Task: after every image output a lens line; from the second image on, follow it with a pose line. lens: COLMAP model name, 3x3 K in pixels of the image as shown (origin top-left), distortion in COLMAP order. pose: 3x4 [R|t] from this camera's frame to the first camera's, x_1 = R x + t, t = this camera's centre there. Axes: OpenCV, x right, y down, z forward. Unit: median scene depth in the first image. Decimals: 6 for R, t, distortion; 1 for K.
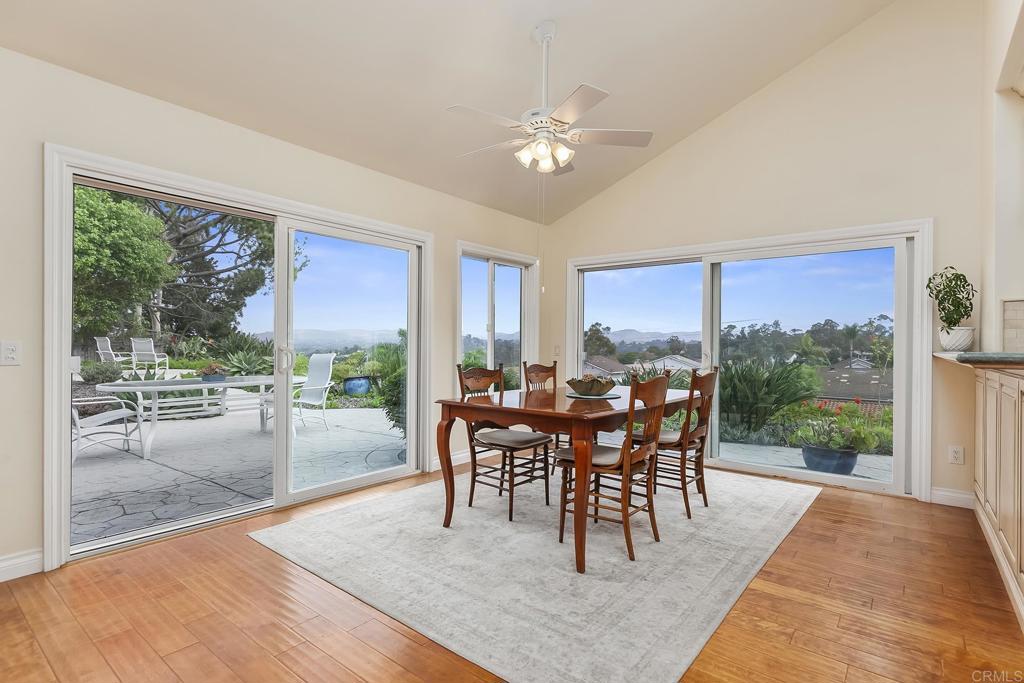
lens RADIAL K [[517.4, 0, 512.0], [0, 517.4, 341.5], [0, 0, 1]] dist [-0.018438, 0.000251]
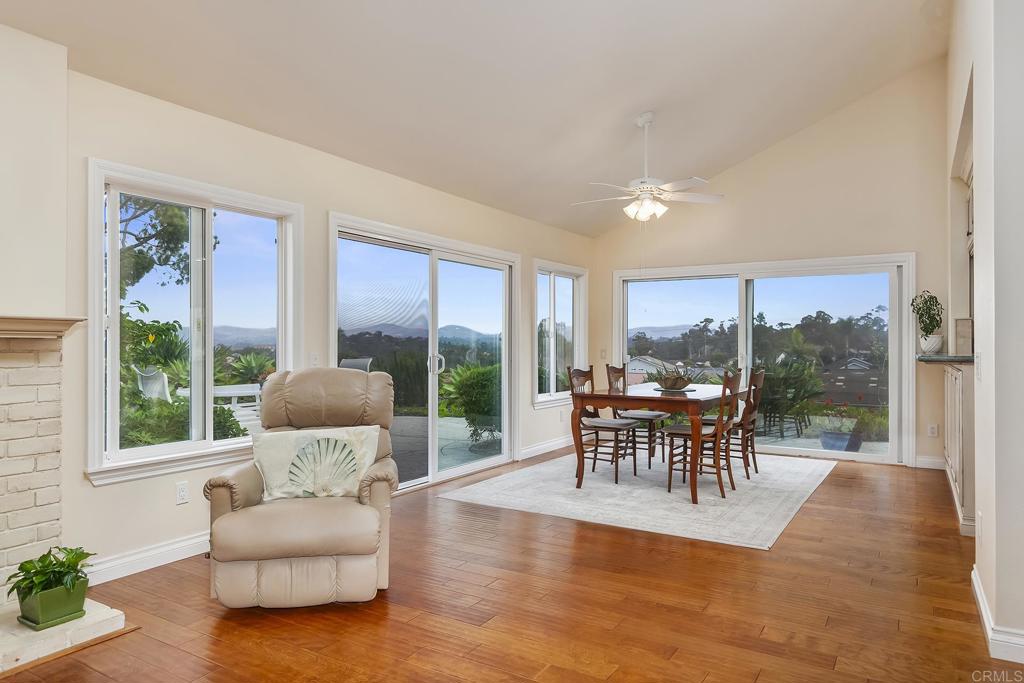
lens RADIAL K [[651.1, 0, 512.0], [0, 651.1, 341.5], [0, 0, 1]] dist [0.003930, -0.071364]
pose [[0.994180, -0.006862, 0.107510, -0.403673], [0.006637, 0.999975, 0.002453, -0.021657], [-0.107524, -0.001725, 0.994201, -0.558082]]
